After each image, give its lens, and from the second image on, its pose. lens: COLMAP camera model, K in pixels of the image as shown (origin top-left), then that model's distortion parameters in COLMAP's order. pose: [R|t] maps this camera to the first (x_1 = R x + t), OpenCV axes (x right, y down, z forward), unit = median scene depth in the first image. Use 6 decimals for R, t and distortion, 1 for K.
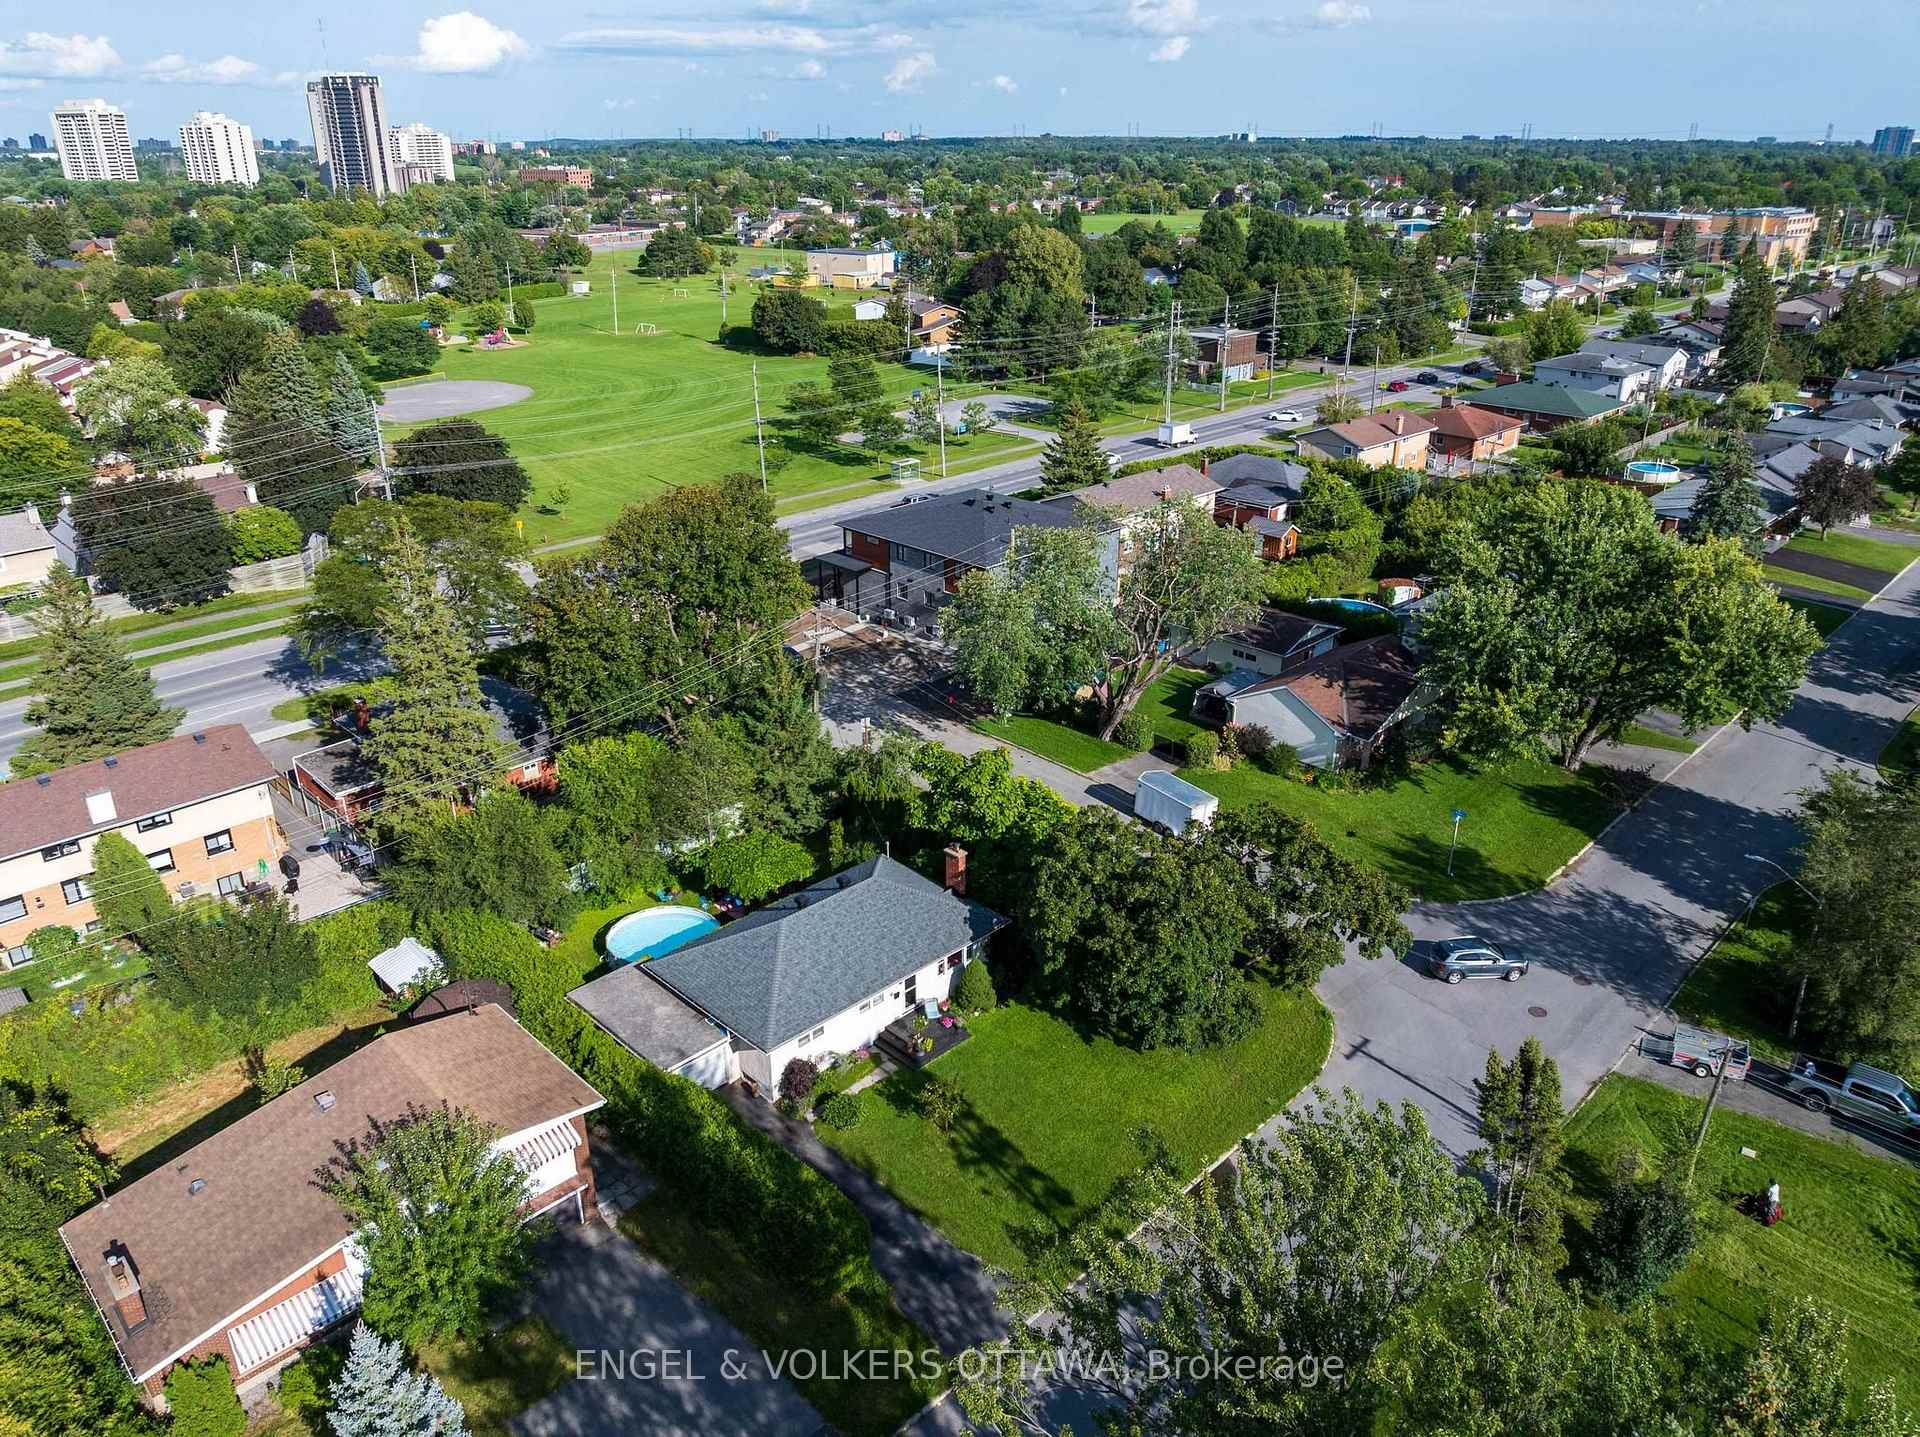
lens RADIAL K [[1350.9, 0, 960.7], [0, 1350.9, 714.9], [0, 0, 1]] dist [-0.049772, 0.025887]
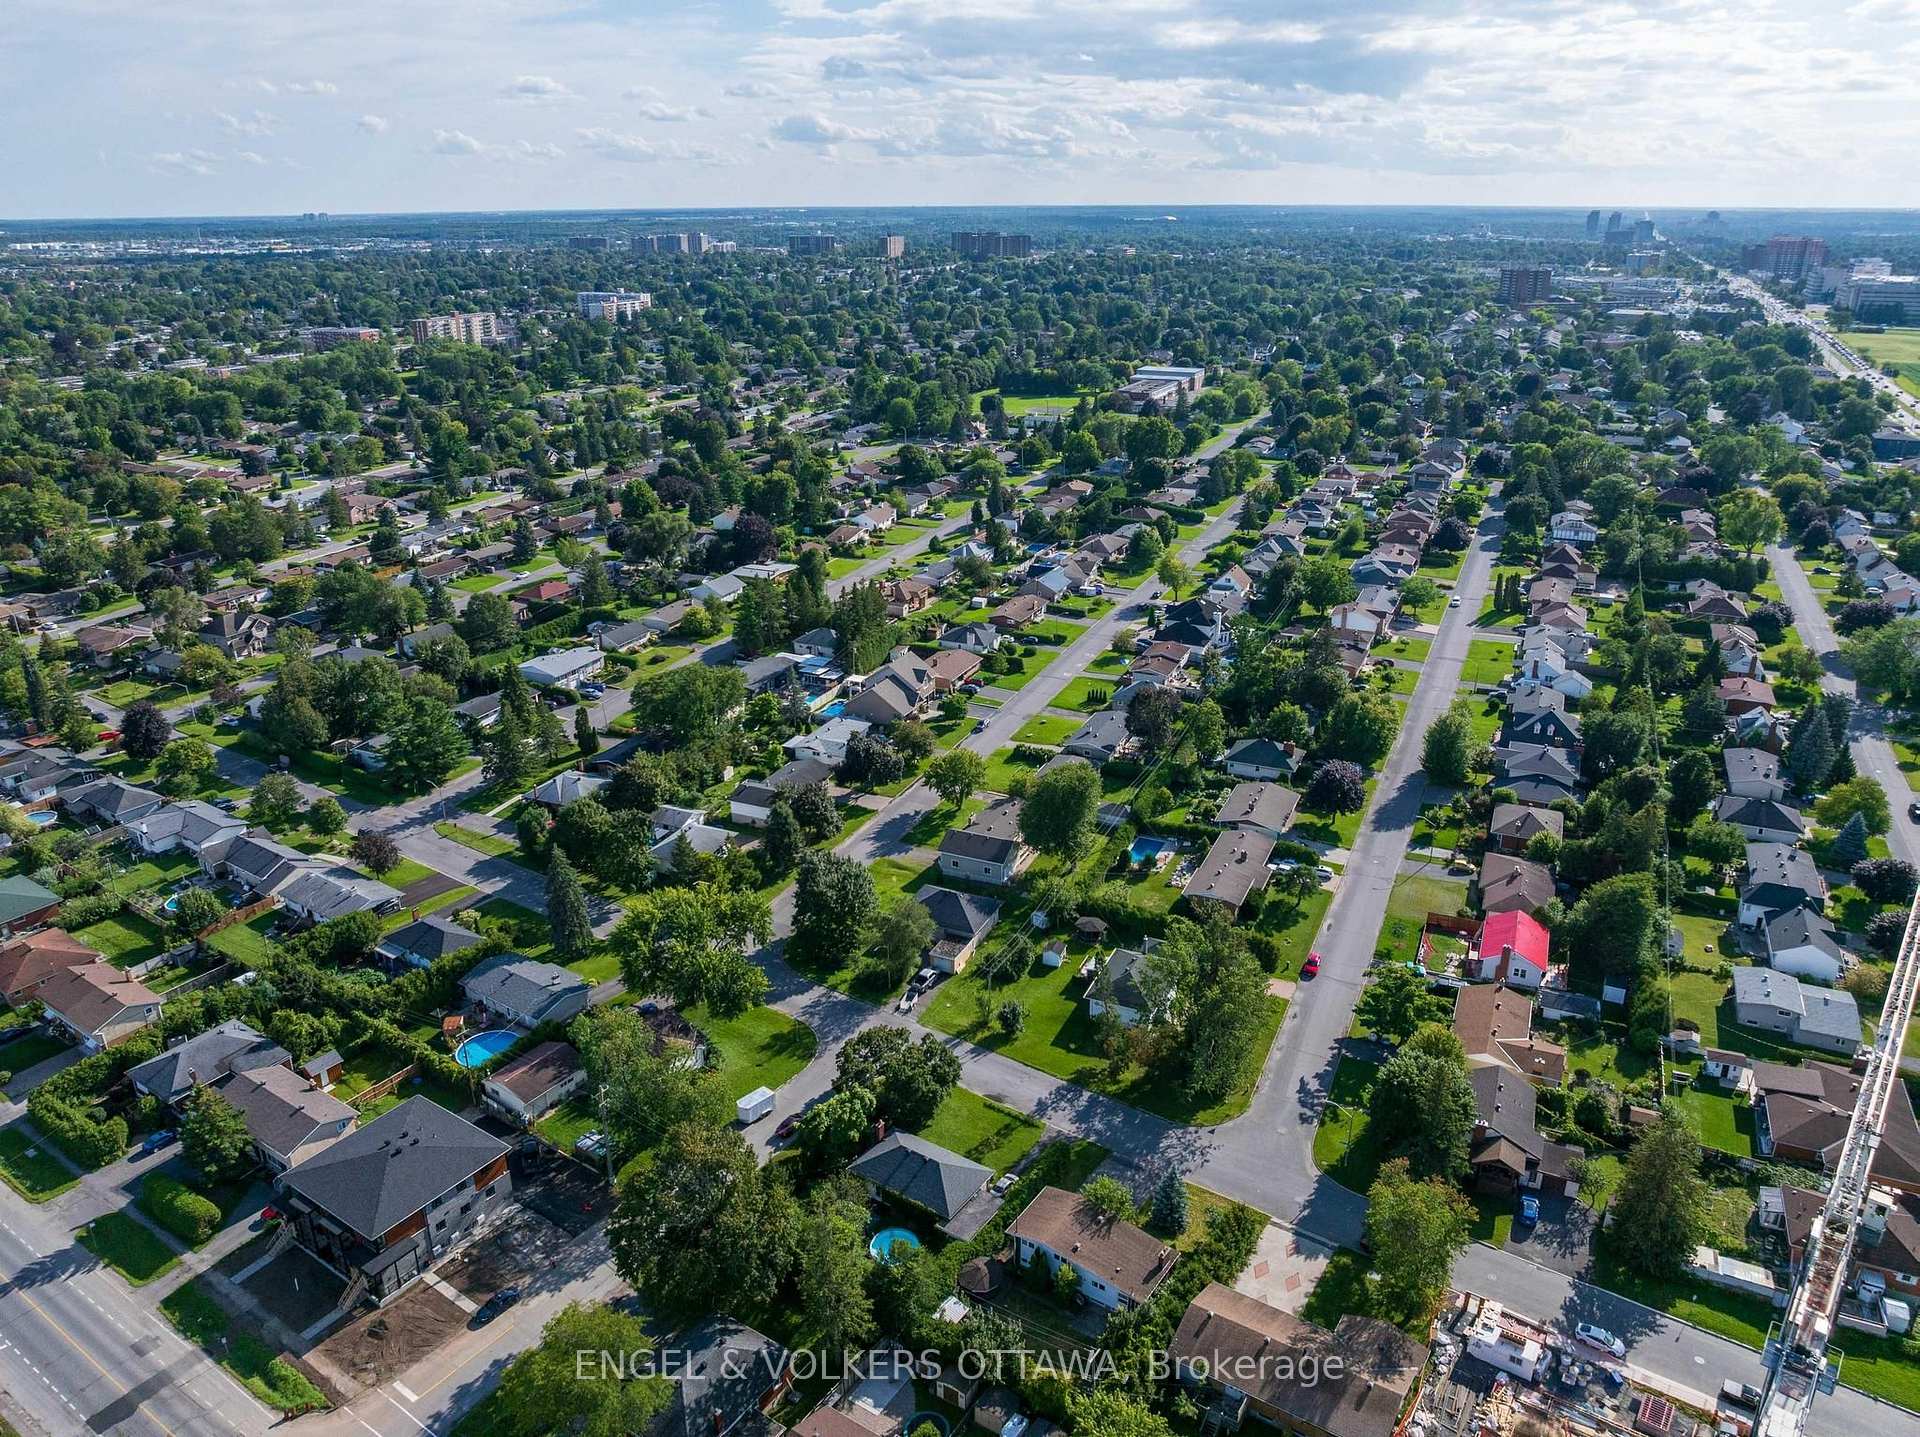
lens RADIAL K [[1350.9, 0, 959.6], [0, 1350.9, 718.9], [0, 0, 1]] dist [-0.049772, 0.025887]
pose [[-0.193718, -0.351584, 0.915894, -1.519323], [0.390262, 0.828917, 0.400739, -1.081374], [-0.900094, 0.435069, -0.023366, 0.460722]]
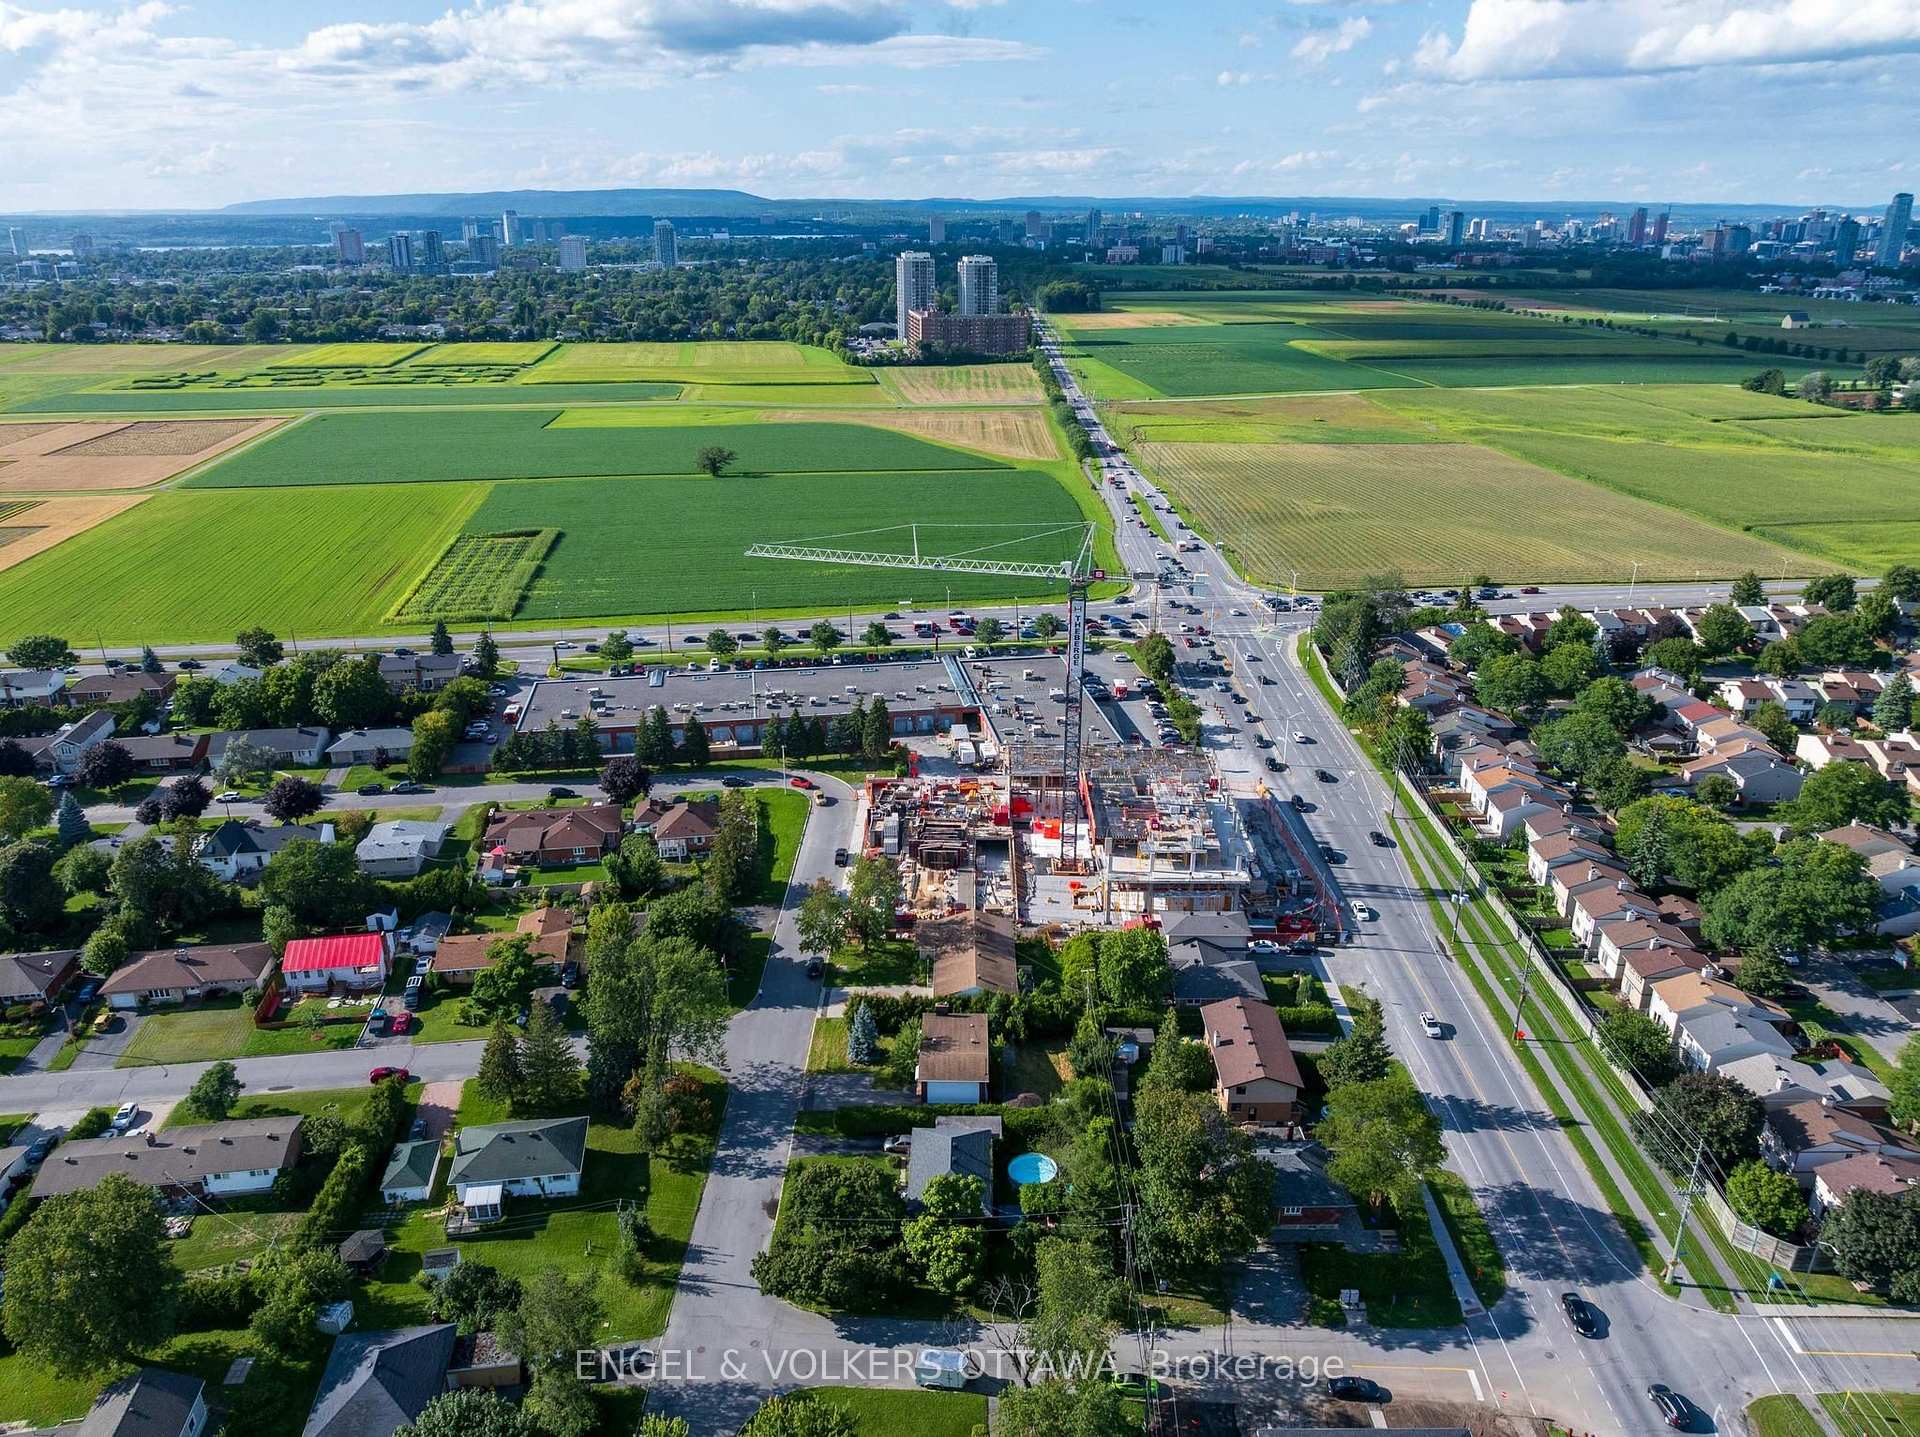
lens RADIAL K [[1350.9, 0, 958.5], [0, 1350.9, 704.3], [0, 0, 1]] dist [-0.049772, 0.025887]
pose [[-0.714956, 0.245786, -0.654543, 0.924301], [-0.273501, 0.763255, 0.585353, -1.375413], [0.643455, 0.597520, -0.478471, 1.212690]]
